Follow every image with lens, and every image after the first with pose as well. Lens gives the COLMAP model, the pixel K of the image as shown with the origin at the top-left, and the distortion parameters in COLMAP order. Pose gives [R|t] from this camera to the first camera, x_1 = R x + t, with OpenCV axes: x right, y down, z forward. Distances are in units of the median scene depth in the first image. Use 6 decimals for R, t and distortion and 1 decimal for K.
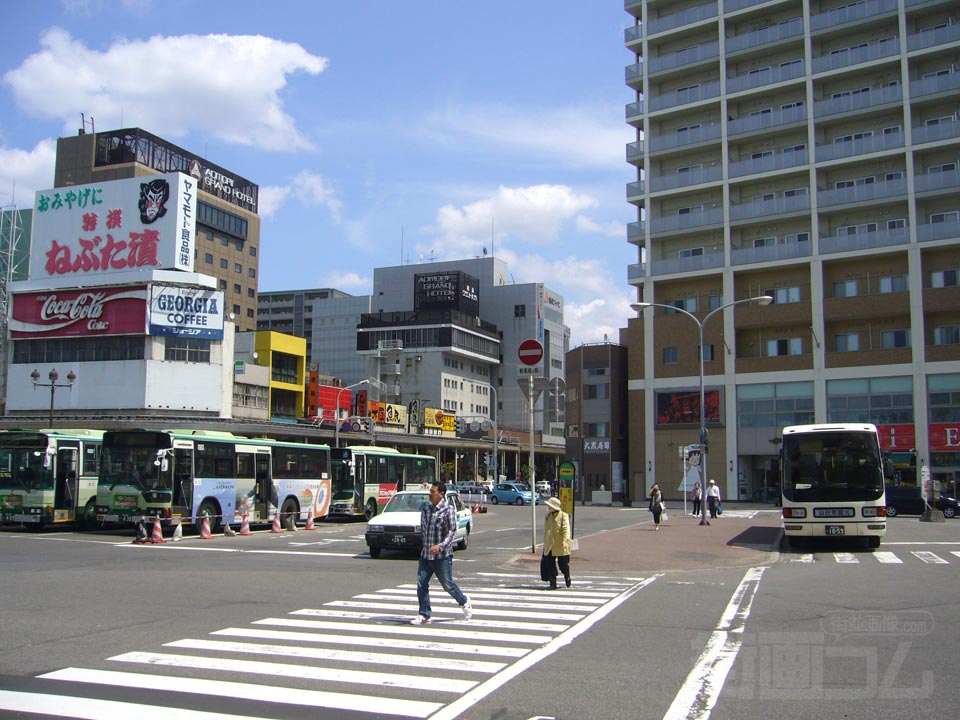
lens RADIAL K [[1013.7, 0, 480.0], [0, 1013.7, 360.0], [0, 0, 1]] dist [-0.076371, 0.032605]
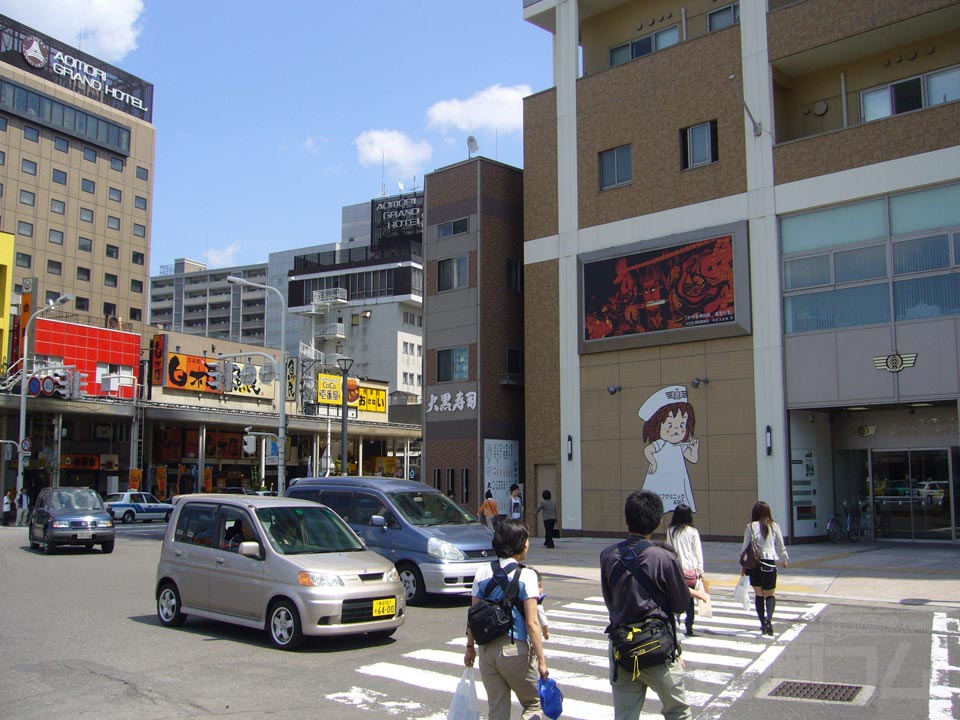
lens RADIAL K [[1013.7, 0, 480.0], [0, 1013.7, 360.0], [0, 0, 1]] dist [-0.076371, 0.032605]
pose [[0.992893, -0.022832, -0.116802, 0.162394], [0.021625, 0.999699, -0.011584, 0.066933], [0.117031, 0.008976, 0.993088, 0.542652]]
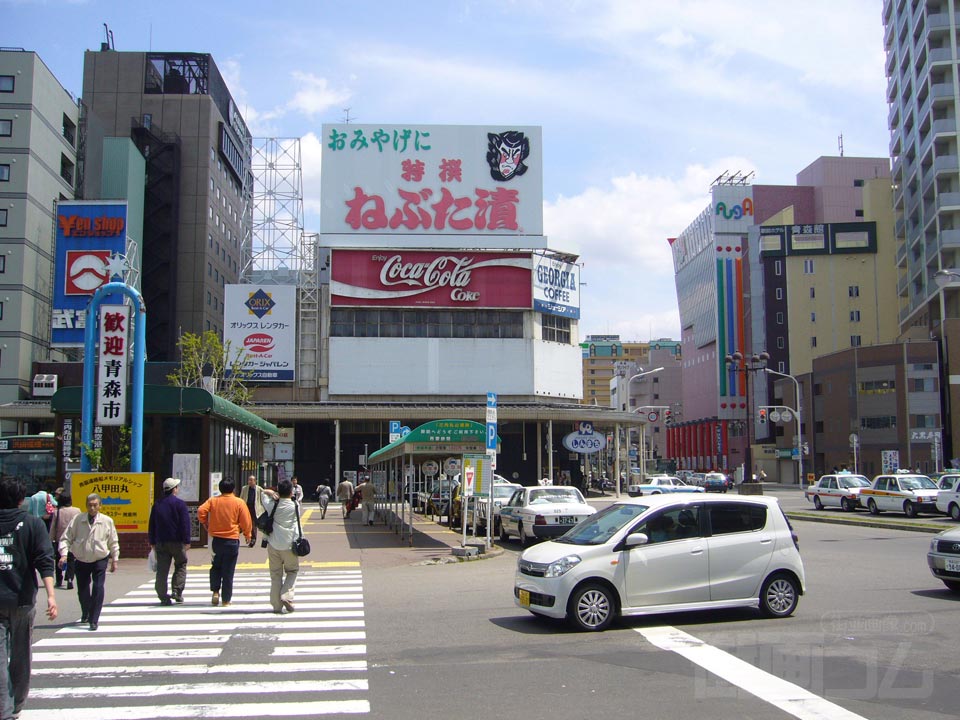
lens RADIAL K [[1013.7, 0, 480.0], [0, 1013.7, 360.0], [0, 0, 1]] dist [-0.076371, 0.032605]
pose [[0.913001, 0.029560, 0.406885, -0.694338], [-0.036213, 0.999307, 0.008658, 0.011493], [-0.406347, -0.022639, 0.913438, 0.207049]]
